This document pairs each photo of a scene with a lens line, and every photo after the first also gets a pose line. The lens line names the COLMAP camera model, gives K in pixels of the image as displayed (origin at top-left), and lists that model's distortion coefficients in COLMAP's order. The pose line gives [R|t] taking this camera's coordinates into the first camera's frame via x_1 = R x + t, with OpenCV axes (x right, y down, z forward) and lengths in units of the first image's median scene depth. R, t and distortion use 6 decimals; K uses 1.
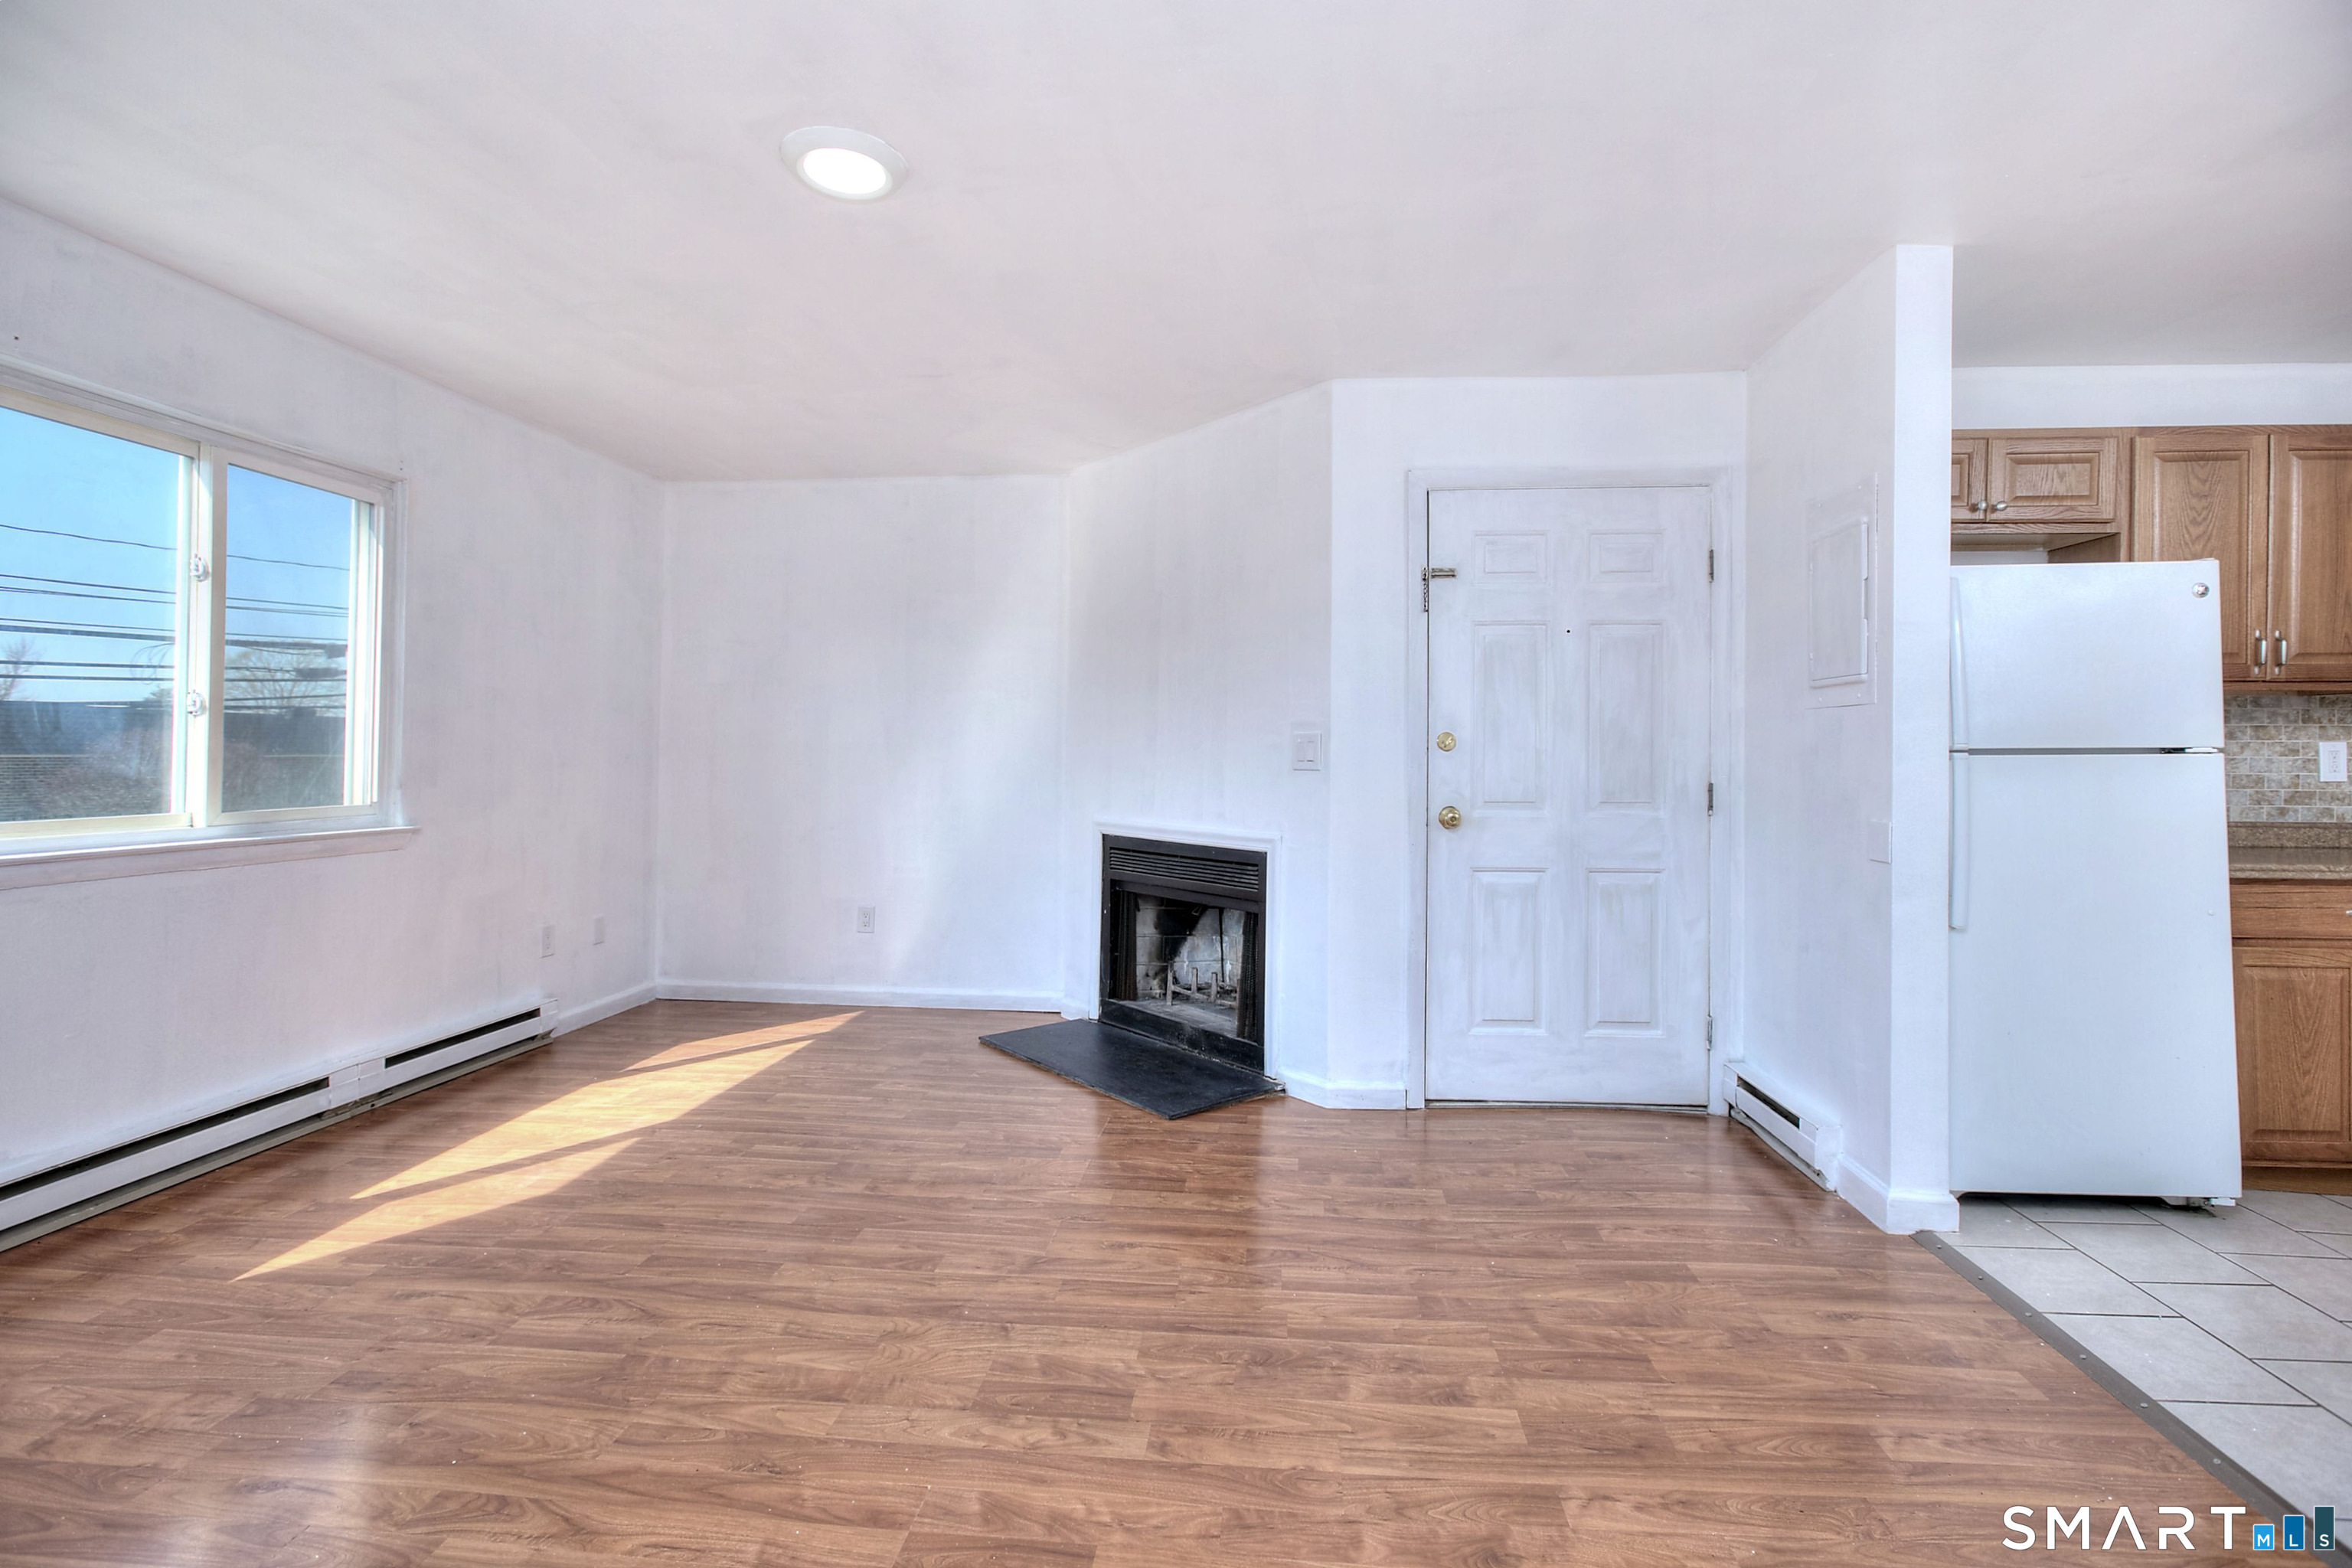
lens RADIAL K [[1078.4, 0, 1195.4], [0, 1078.4, 742.8], [0, 0, 1]] dist [-0.031668, 0.015357]
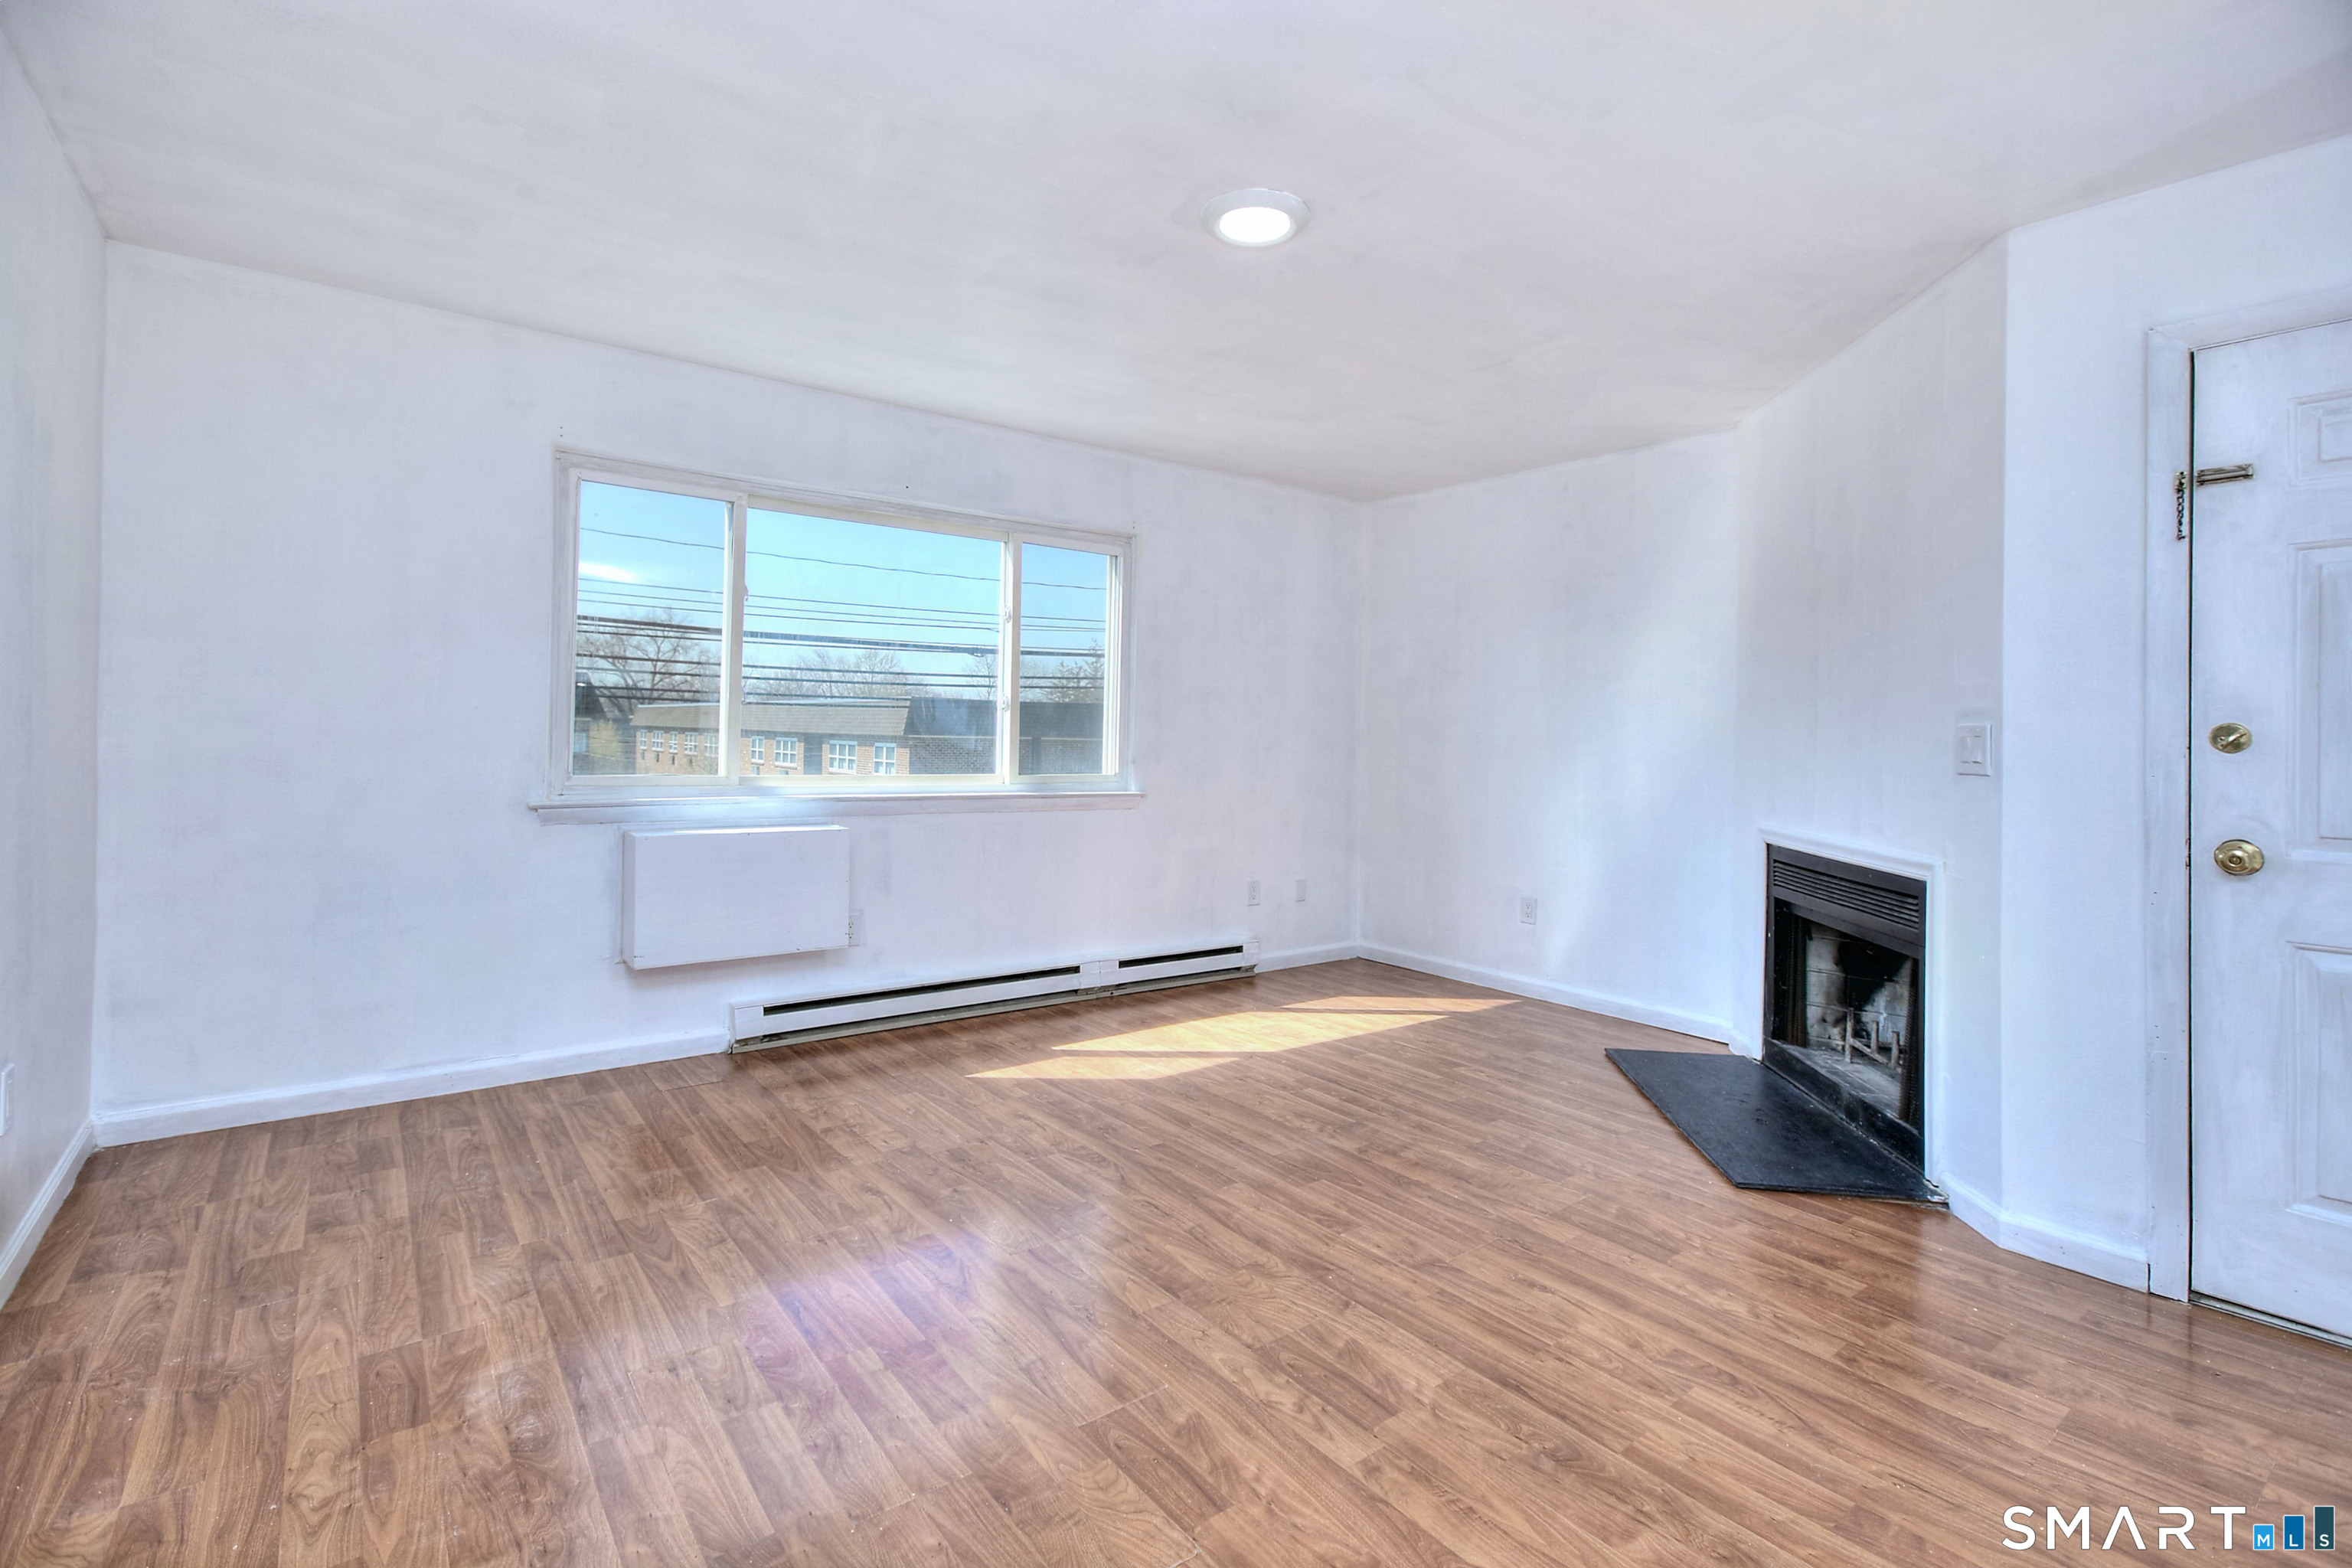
lens RADIAL K [[1049.7, 0, 1131.1], [0, 1049.7, 723.5], [0, 0, 1]] dist [-0.031422, 0.011859]
pose [[0.658661, -0.001674, -0.752438, 0.313234], [-0.006228, 0.999951, -0.007676, -0.000565], [0.752414, 0.009742, 0.658619, 0.129978]]
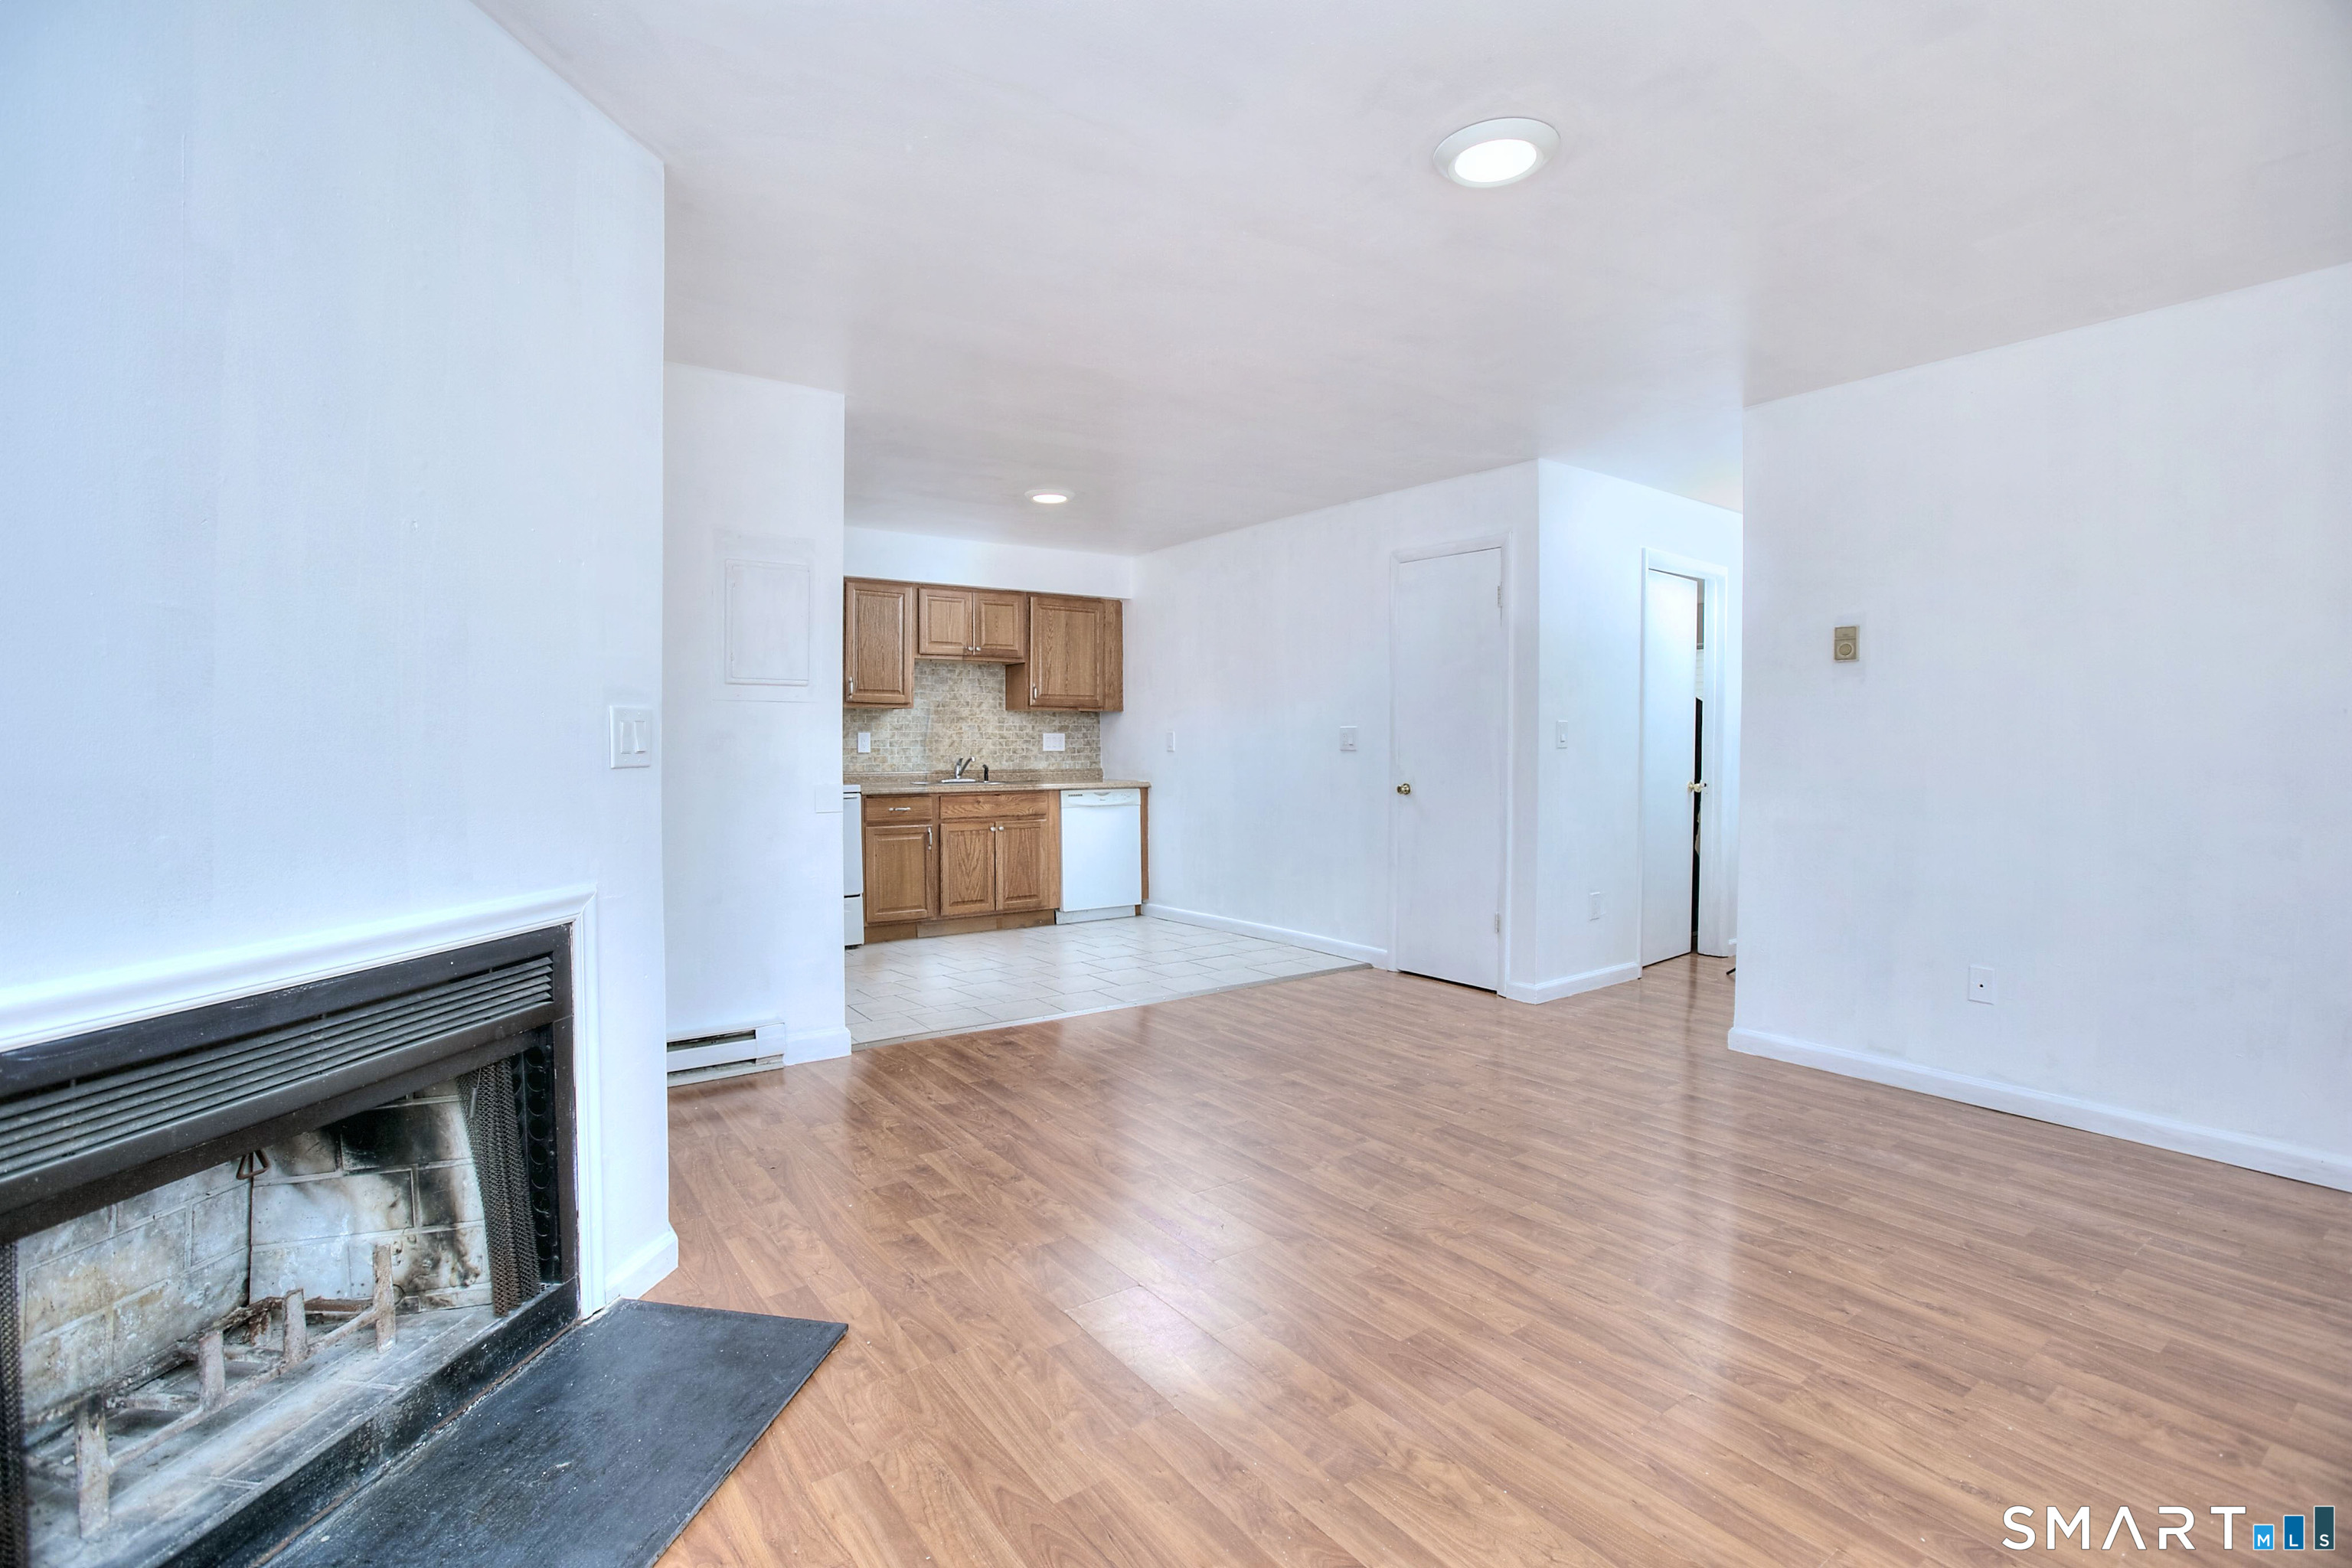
lens RADIAL K [[1066.1, 0, 1143.7], [0, 1066.1, 780.5], [0, 0, 1]] dist [-0.039611, 0.000123]
pose [[-0.639977, -0.039167, 0.767396, -0.674471], [-0.016684, 0.999173, 0.037083, 0.002674], [-0.768213, 0.010929, -0.640101, 1.431010]]
